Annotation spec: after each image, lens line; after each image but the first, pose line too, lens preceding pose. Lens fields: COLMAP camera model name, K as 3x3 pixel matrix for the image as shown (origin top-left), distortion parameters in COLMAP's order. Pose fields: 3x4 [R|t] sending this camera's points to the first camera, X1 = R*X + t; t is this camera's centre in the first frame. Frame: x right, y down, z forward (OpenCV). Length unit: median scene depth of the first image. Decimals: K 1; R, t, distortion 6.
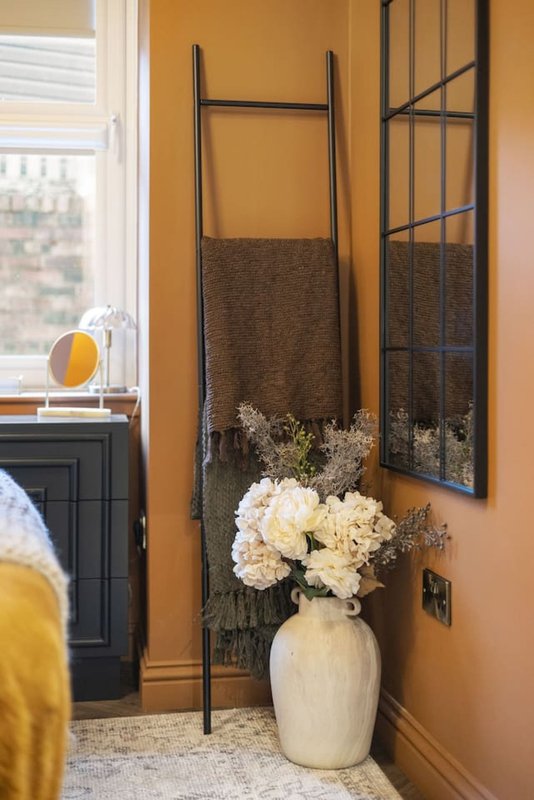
lens RADIAL K [[1195.5, 0, 266.7], [0, 1195.5, 369.0], [0, 0, 1]] dist [-0.009667, -0.003246]
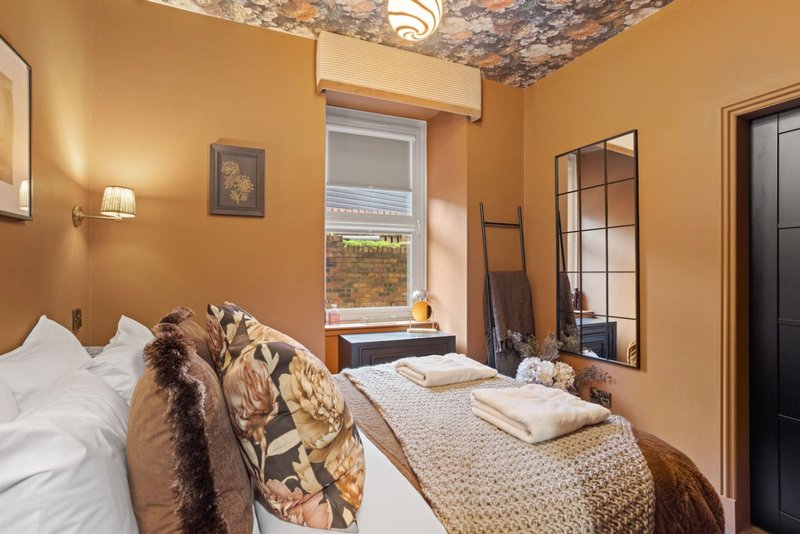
lens RADIAL K [[394.8, 0, 401.7], [0, 394.8, 277.5], [0, 0, 1]] dist [-0.067276, 0.044635]
pose [[0.969726, -0.007680, 0.244074, -0.514313], [0.007852, 0.999969, 0.000270, -0.102992], [-0.244068, 0.001654, 0.969757, 0.148767]]
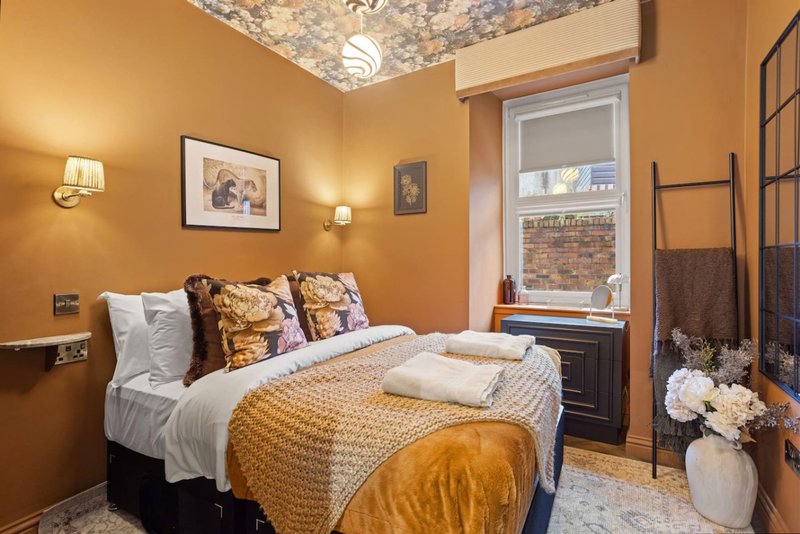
lens RADIAL K [[396.6, 0, 403.0], [0, 396.6, 265.3], [0, 0, 1]] dist [-0.047679, 0.025120]
pose [[0.743387, -0.002539, -0.668857, 0.085992], [-0.002513, 0.999975, -0.006589, -0.079759], [0.668857, 0.006579, 0.743362, 0.165342]]
